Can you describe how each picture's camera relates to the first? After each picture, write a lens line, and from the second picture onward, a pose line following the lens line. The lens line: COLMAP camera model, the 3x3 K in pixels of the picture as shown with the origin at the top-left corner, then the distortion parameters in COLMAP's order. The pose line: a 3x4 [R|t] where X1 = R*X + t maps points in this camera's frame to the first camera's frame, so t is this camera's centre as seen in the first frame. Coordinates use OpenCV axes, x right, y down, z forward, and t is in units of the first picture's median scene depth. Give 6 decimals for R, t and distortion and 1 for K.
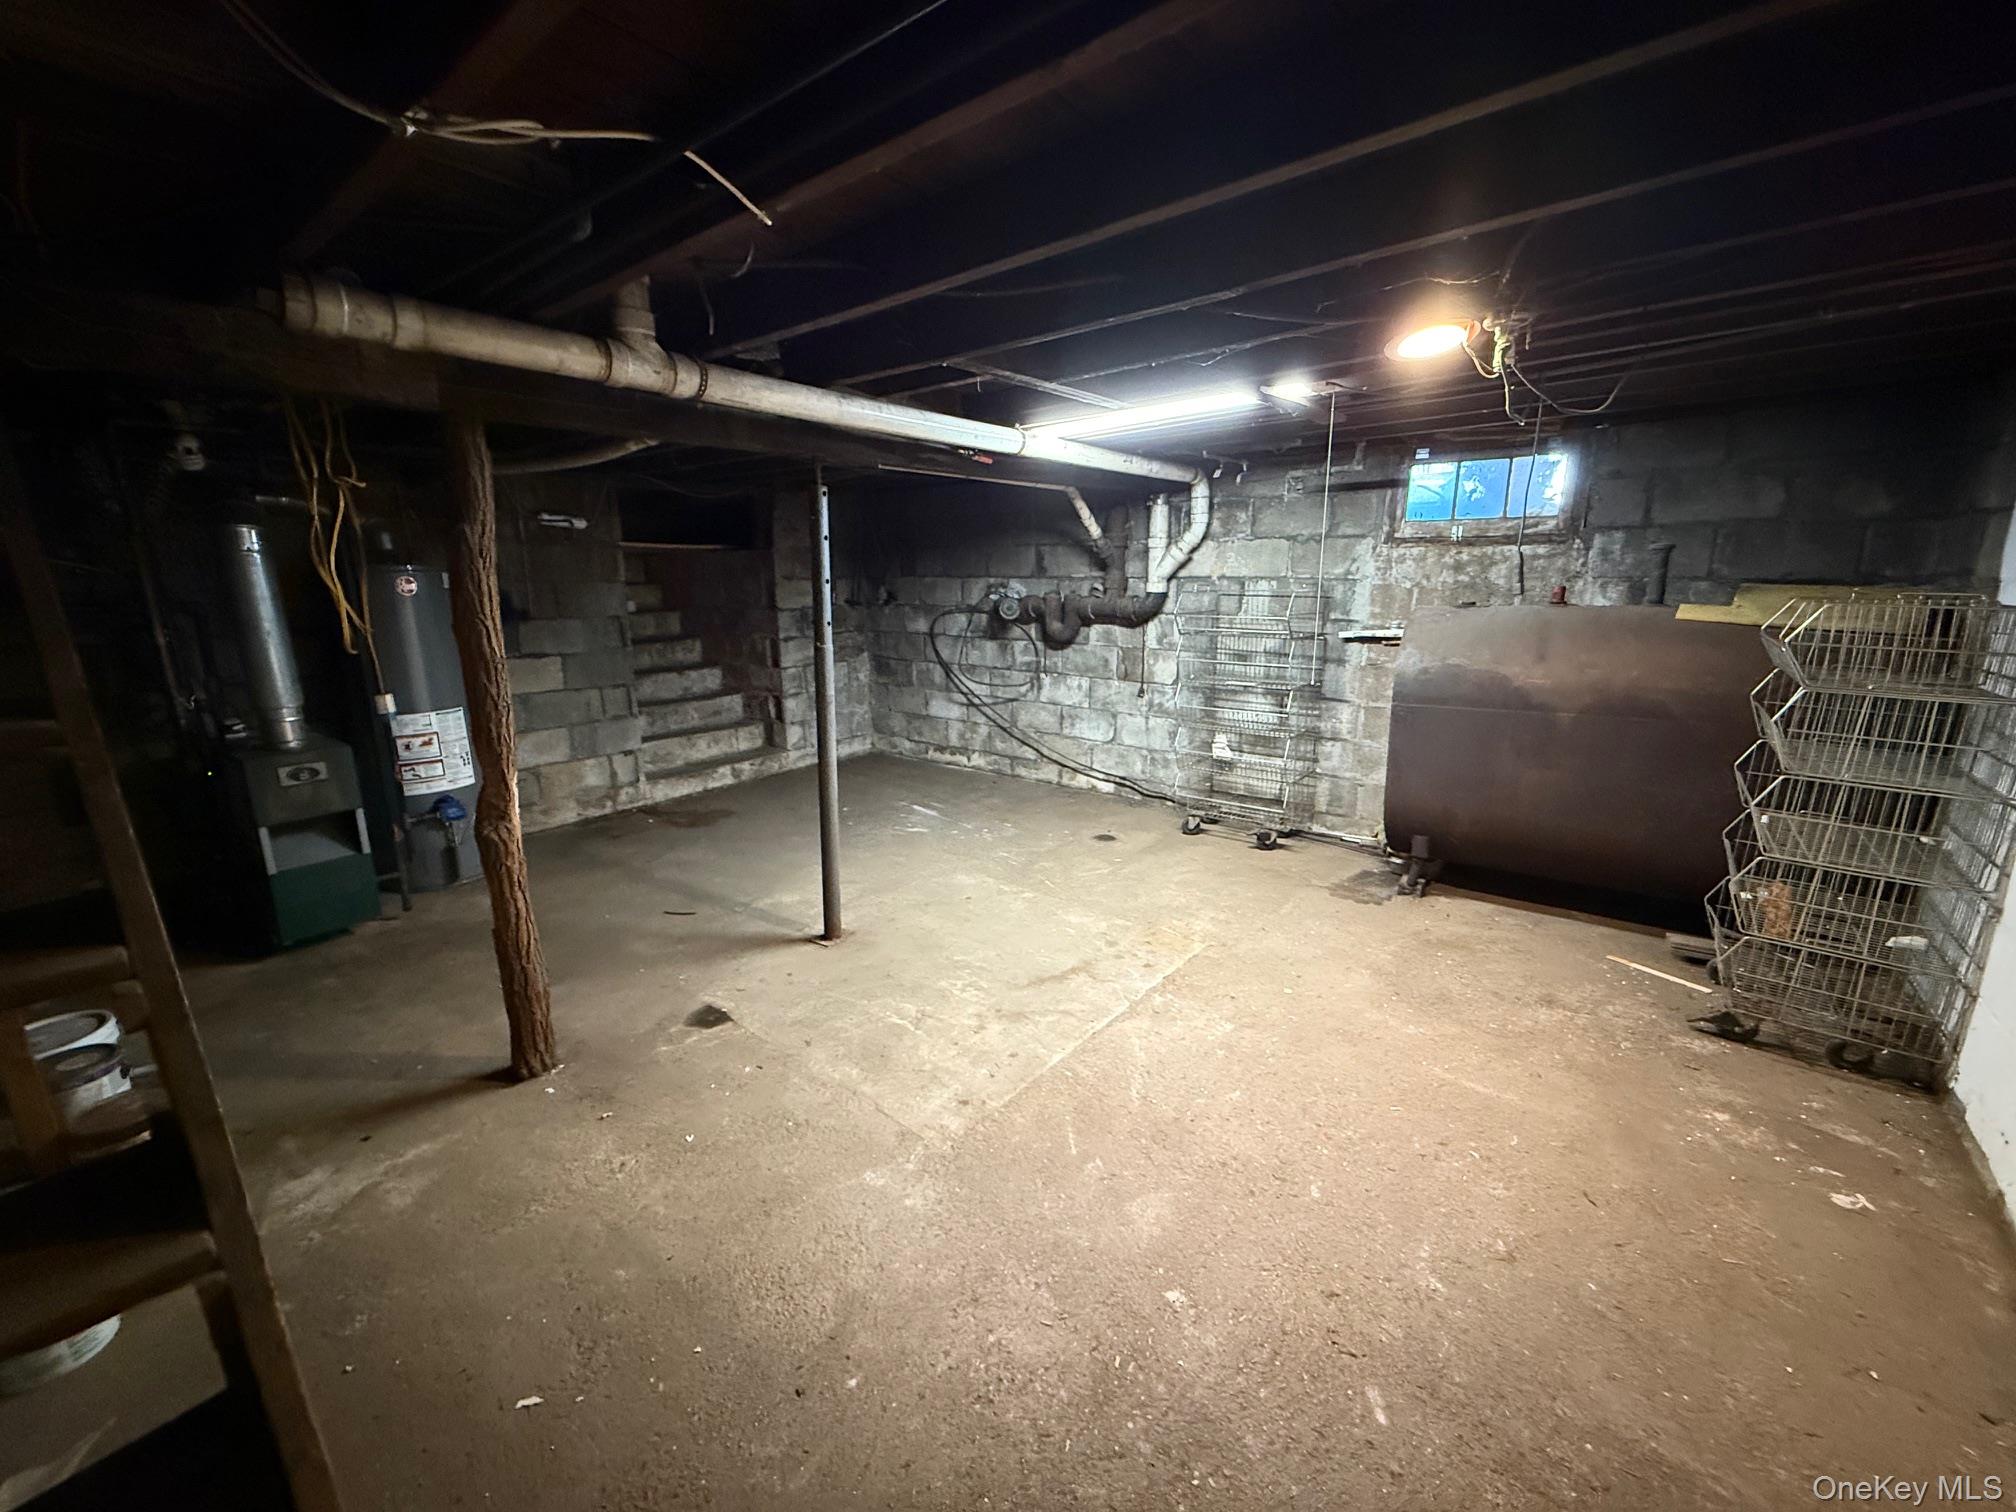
lens RADIAL K [[803.2, 0, 1002.3], [0, 803.2, 753.2], [0, 0, 1]] dist [-0.000855, -0.000024]
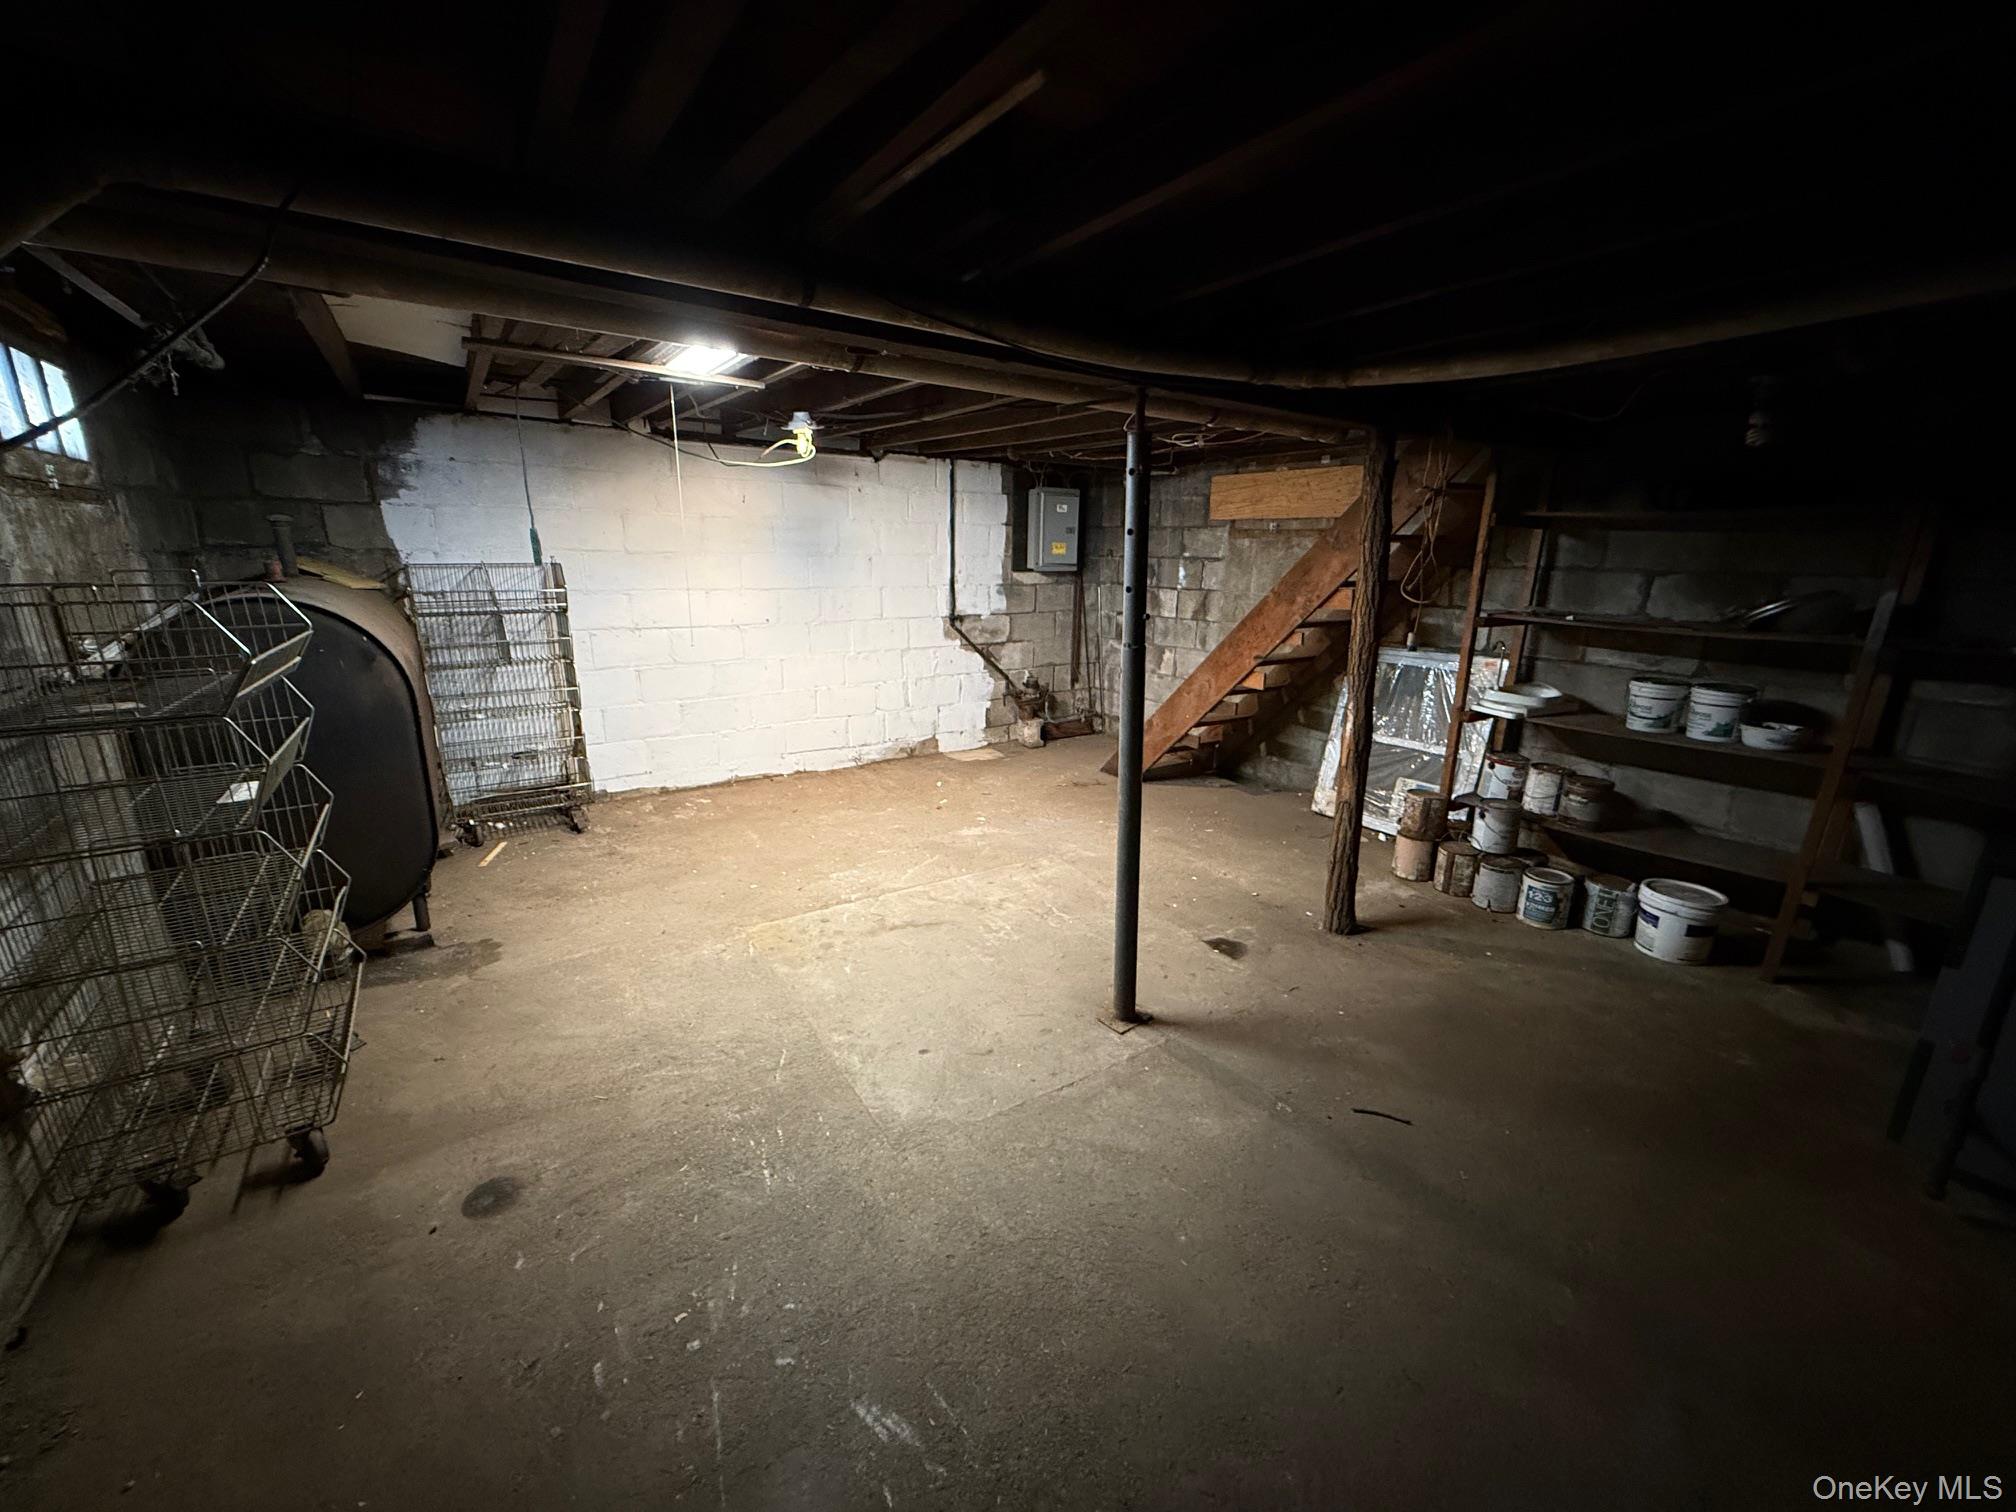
lens RADIAL K [[803.2, 0, 1002.3], [0, 803.2, 753.2], [0, 0, 1]] dist [-0.000855, -0.000024]
pose [[-0.956665, -0.074296, 0.281553, -0.319709], [0.060860, 0.894533, 0.442839, -0.382700], [-0.284760, 0.440784, -0.851247, 1.710599]]
